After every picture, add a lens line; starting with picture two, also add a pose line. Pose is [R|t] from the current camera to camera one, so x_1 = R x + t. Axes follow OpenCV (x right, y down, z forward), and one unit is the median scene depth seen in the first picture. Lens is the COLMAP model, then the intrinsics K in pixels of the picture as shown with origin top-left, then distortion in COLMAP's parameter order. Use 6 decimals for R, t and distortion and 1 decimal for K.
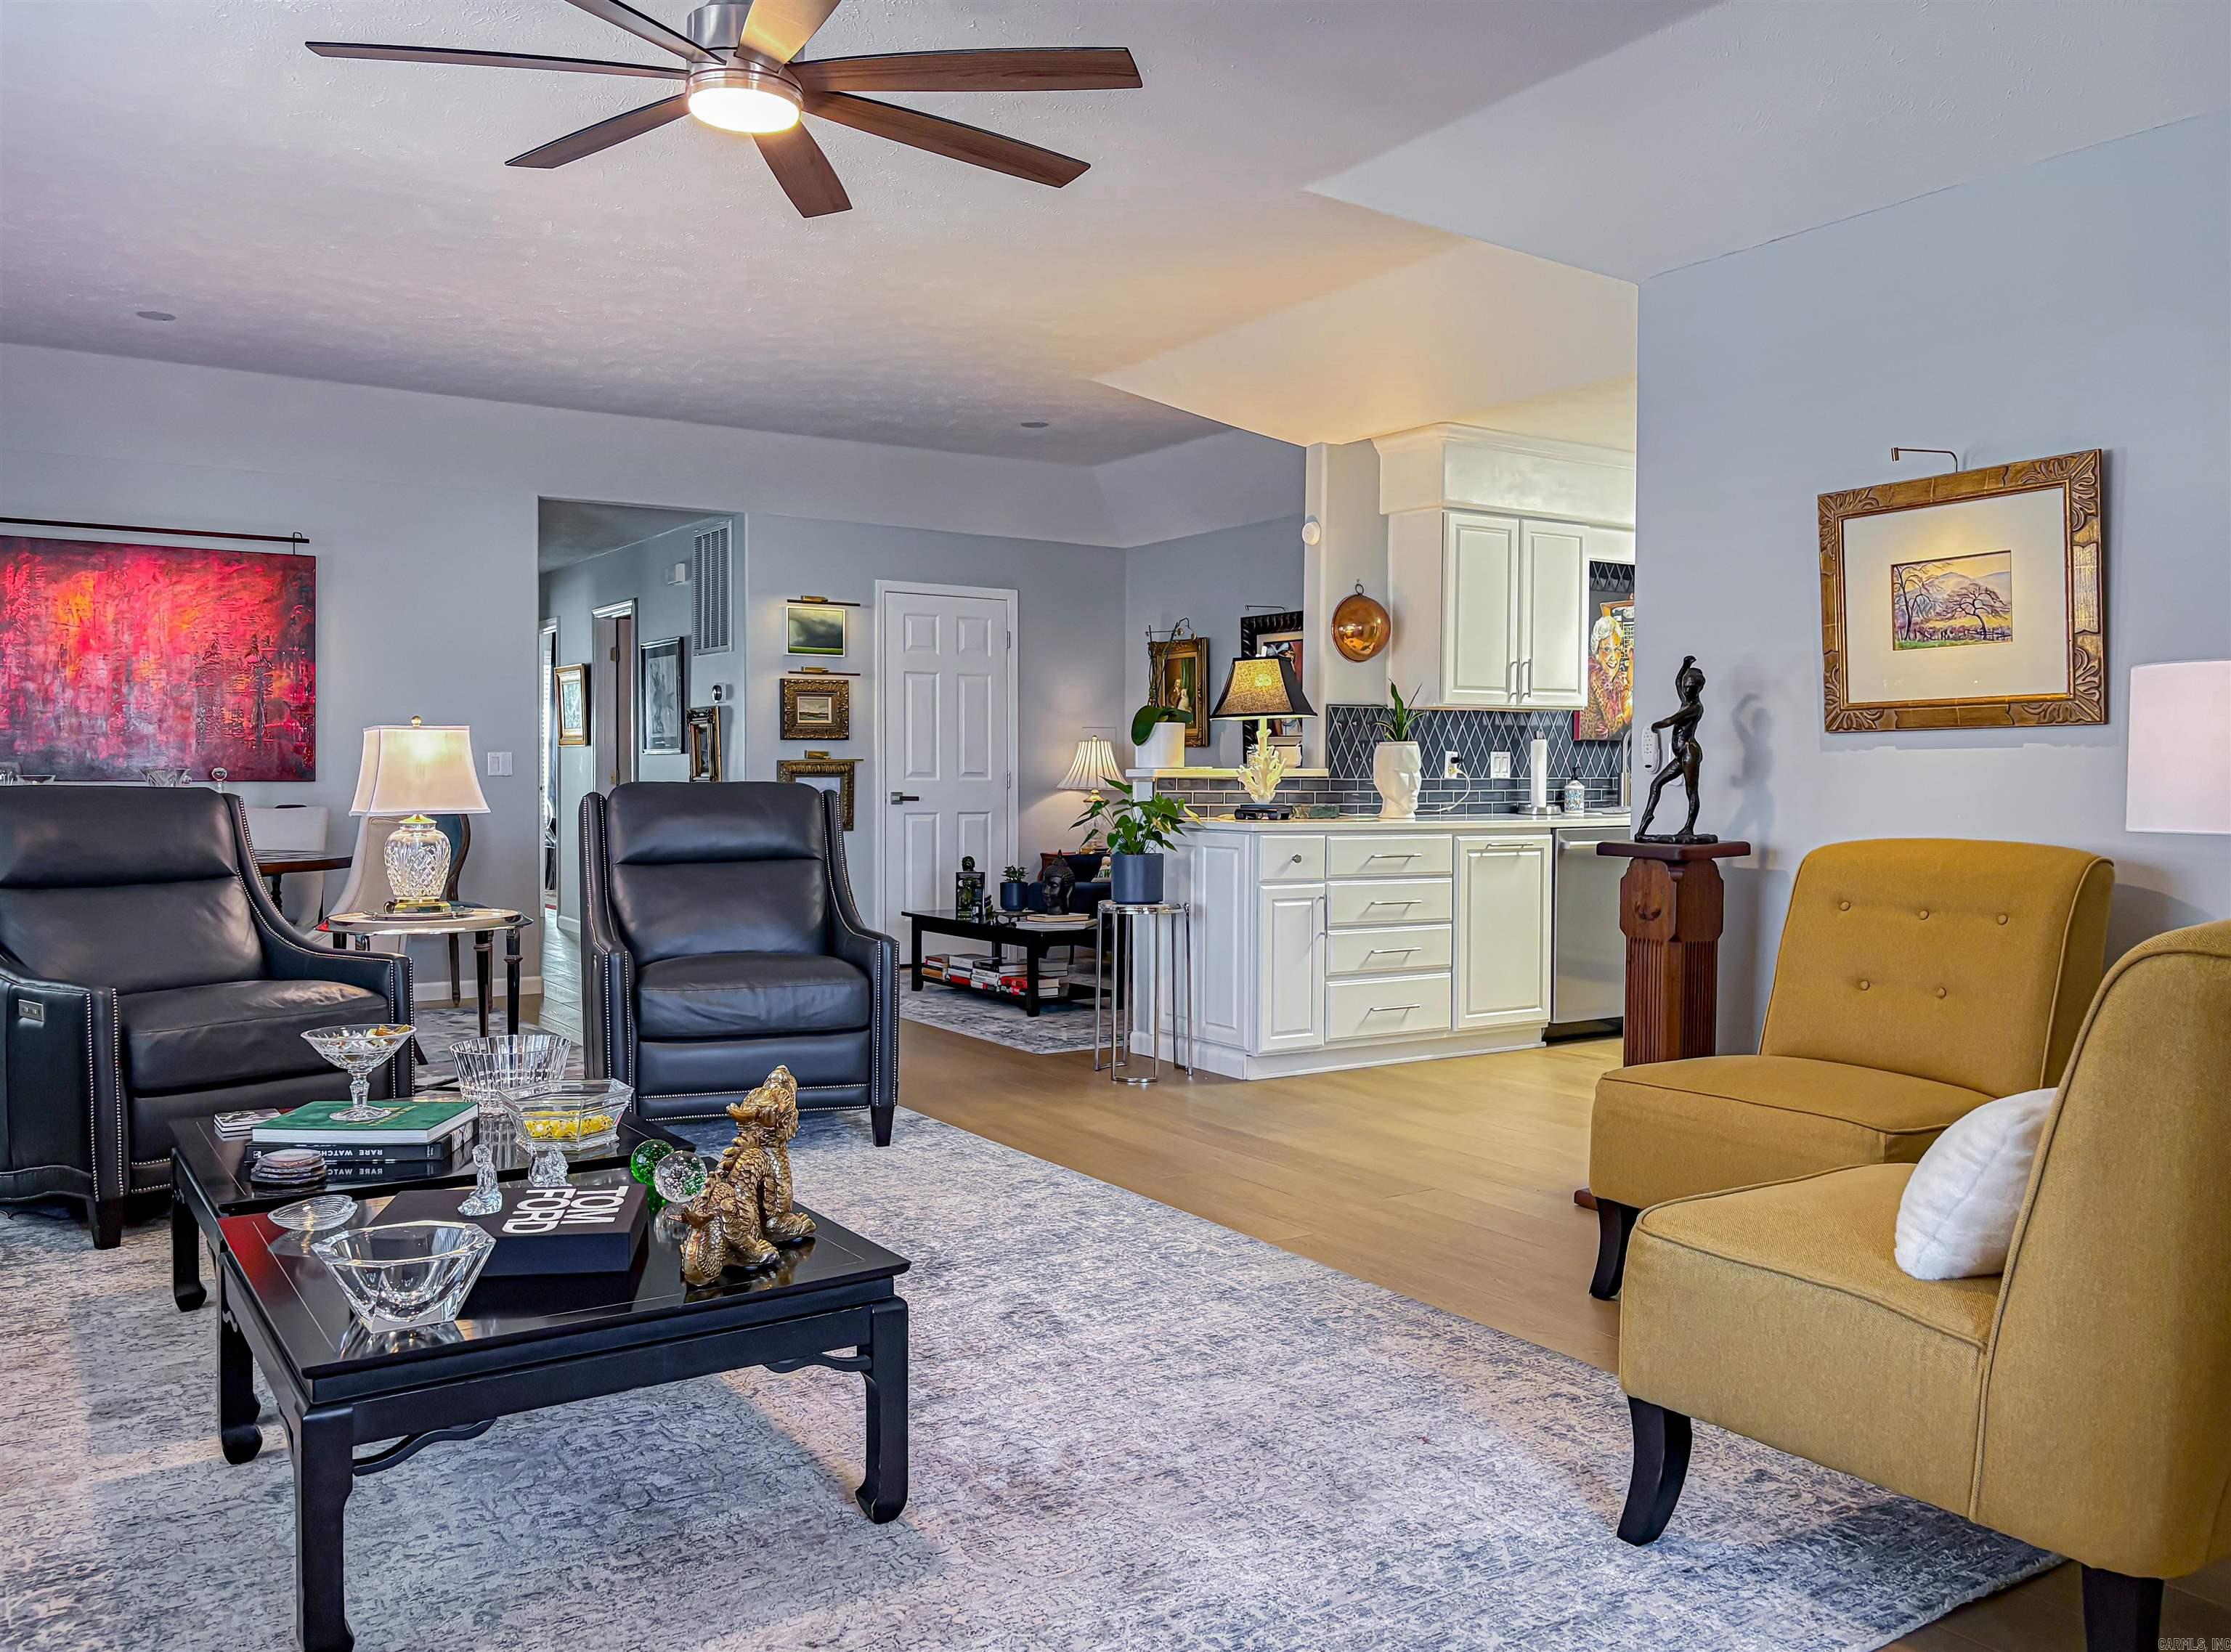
lens RADIAL K [[1730.9, 0, 1115.0], [0, 1730.9, 814.8], [0, 0, 1]] dist [0.013589, -0.005854]
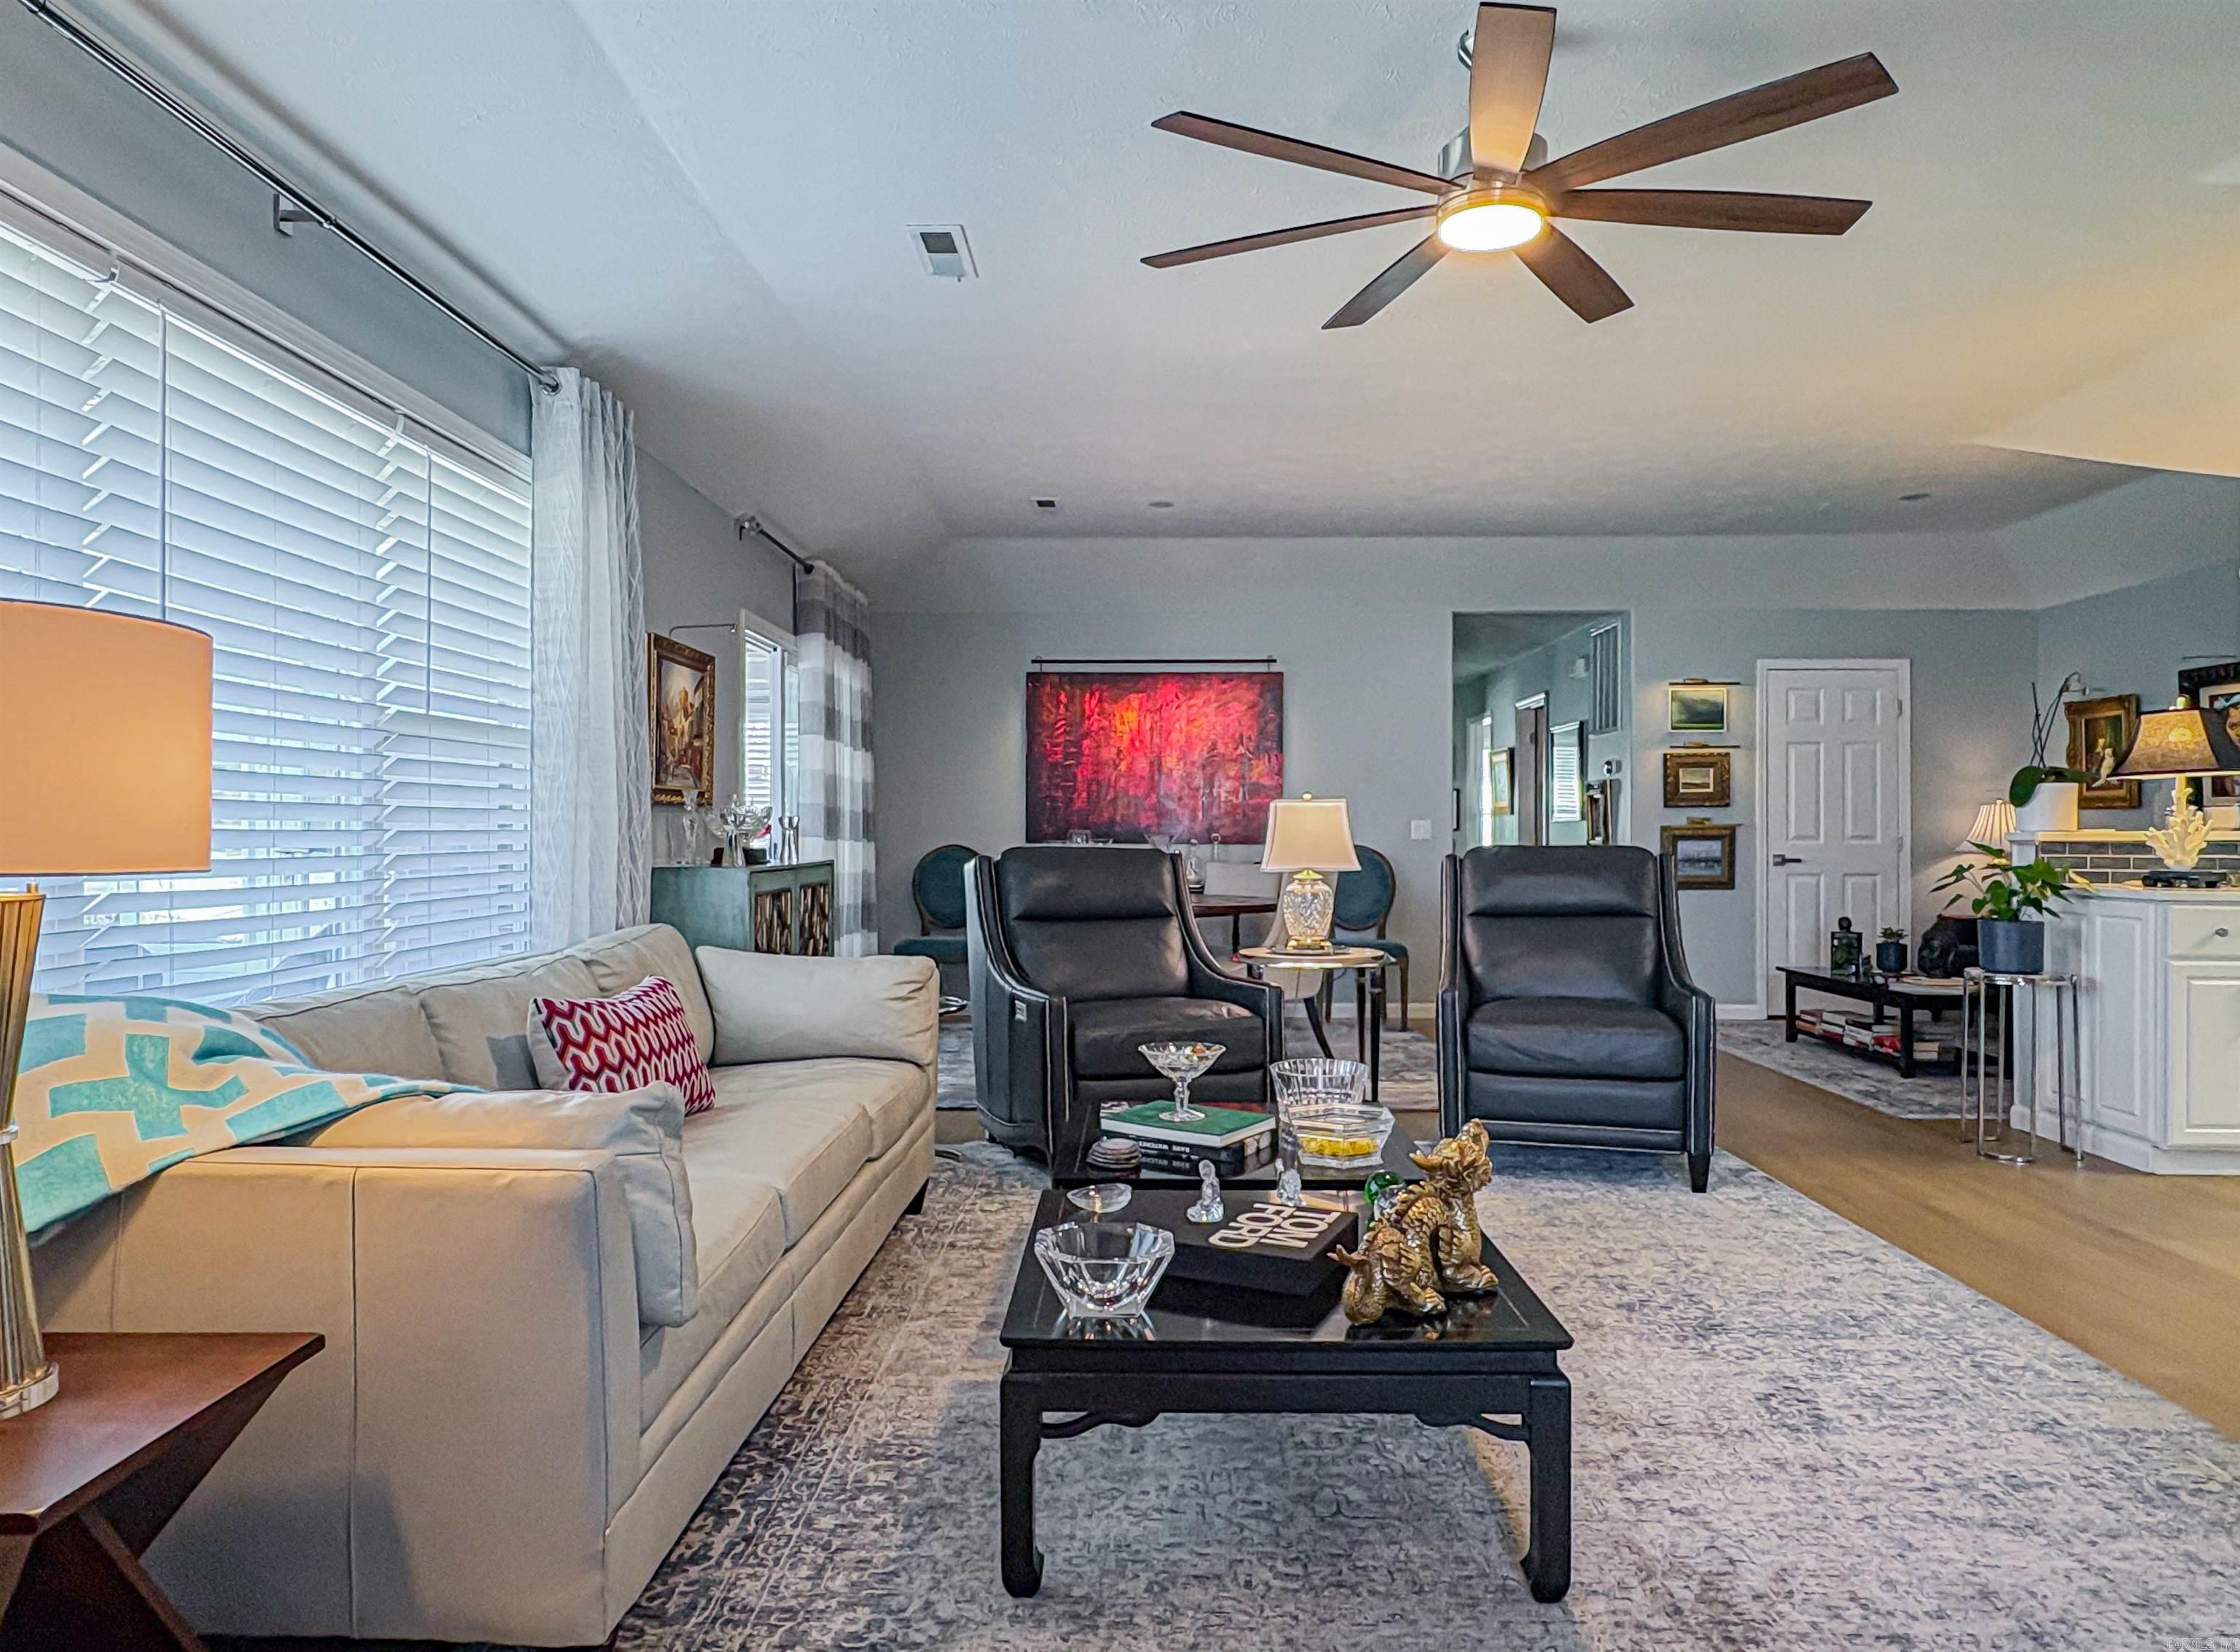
lens RADIAL K [[1395.9, 0, 1127.1], [0, 1395.9, 835.0], [0, 0, 1]] dist [0.000986, 0.001463]
pose [[0.824724, -0.001731, -0.565533, 0.069560], [-0.012770, 0.999683, -0.021683, -0.002968], [0.565391, 0.025104, 0.824441, 0.120121]]
